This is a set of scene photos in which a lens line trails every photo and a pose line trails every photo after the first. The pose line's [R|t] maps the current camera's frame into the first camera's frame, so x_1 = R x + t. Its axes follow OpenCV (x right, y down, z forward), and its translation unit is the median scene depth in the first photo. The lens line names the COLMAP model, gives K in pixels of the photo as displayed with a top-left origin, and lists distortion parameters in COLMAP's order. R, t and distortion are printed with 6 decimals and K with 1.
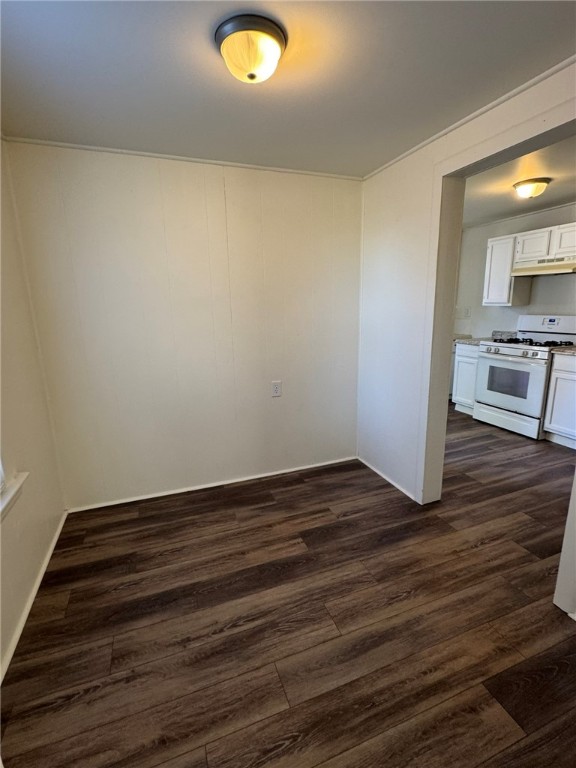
lens RADIAL K [[365.9, 0, 288.0], [0, 365.9, 384.0], [0, 0, 1]] dist [0.001840, 0.000818]
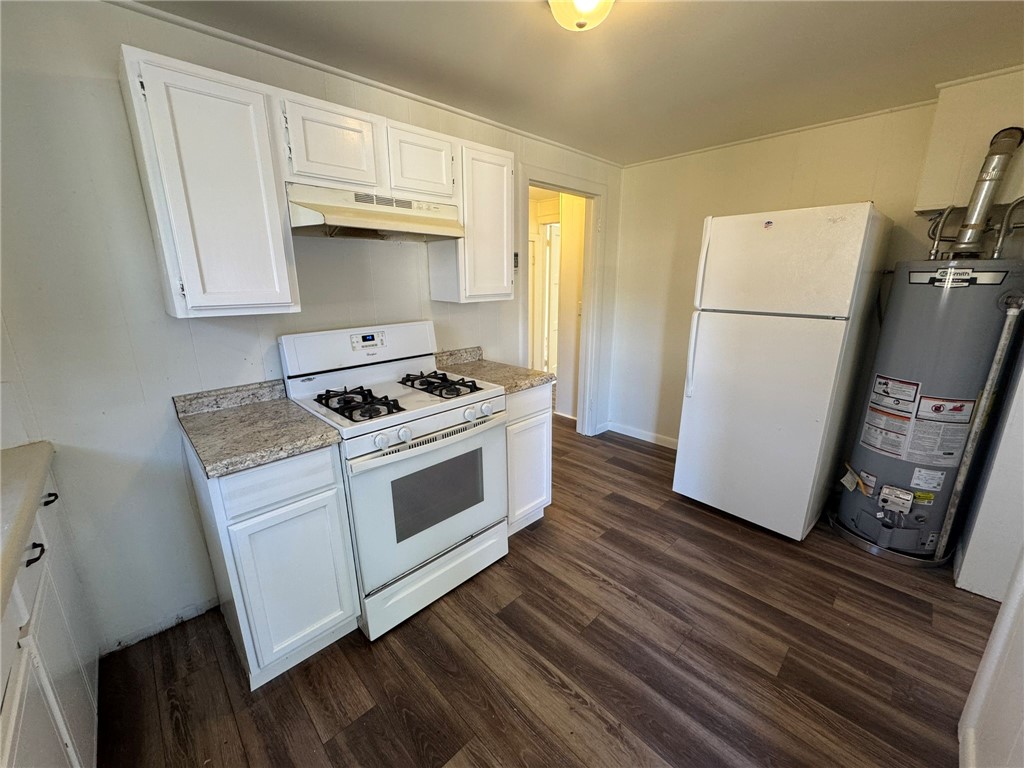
lens RADIAL K [[408.2, 0, 512.0], [0, 408.2, 384.0], [0, 0, 1]] dist [-0.002067, 0.000344]
pose [[-0.394334, -0.212332, 0.894100, 0.192083], [0.211687, 0.925787, 0.313220, -0.258396], [-0.894253, 0.312782, -0.320122, 1.089866]]
